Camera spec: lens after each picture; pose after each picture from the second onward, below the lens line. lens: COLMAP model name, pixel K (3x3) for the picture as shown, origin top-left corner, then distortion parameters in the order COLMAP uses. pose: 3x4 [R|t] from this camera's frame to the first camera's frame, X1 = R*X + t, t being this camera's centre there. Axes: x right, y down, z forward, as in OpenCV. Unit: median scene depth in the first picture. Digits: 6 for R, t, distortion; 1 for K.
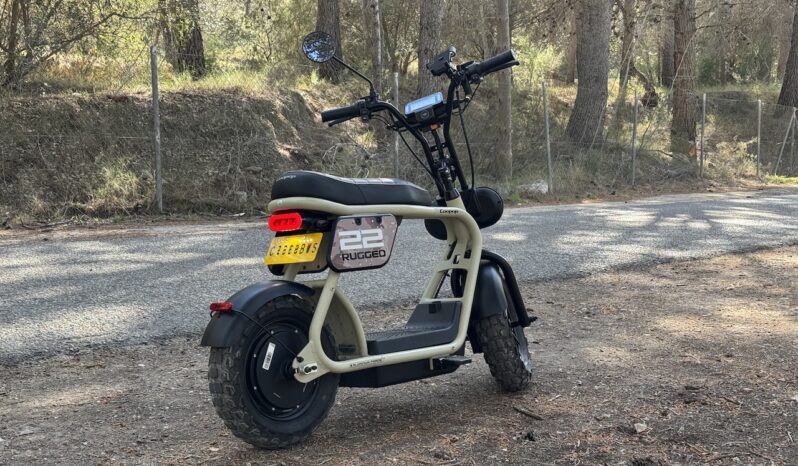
lens RADIAL K [[1138.7, 0, 398.7], [0, 1138.7, 232.7], [0, 0, 1]] dist [0.000646, 0.000000]
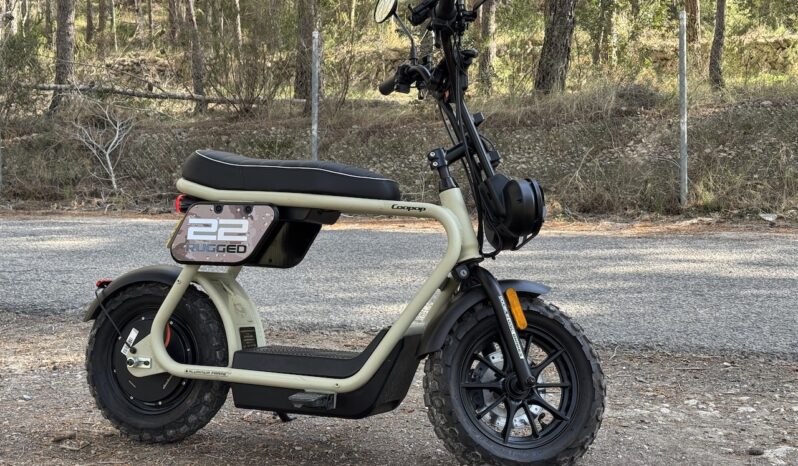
lens RADIAL K [[1138.7, 0, 398.8], [0, 1138.7, 233.6], [0, 0, 1]] dist [0.000646, 0.000000]
pose [[0.392441, 0.068339, -0.917235, 0.810575], [-0.065808, 0.996766, 0.046109, -0.039906], [0.917420, 0.042267, 0.395669, 0.786862]]
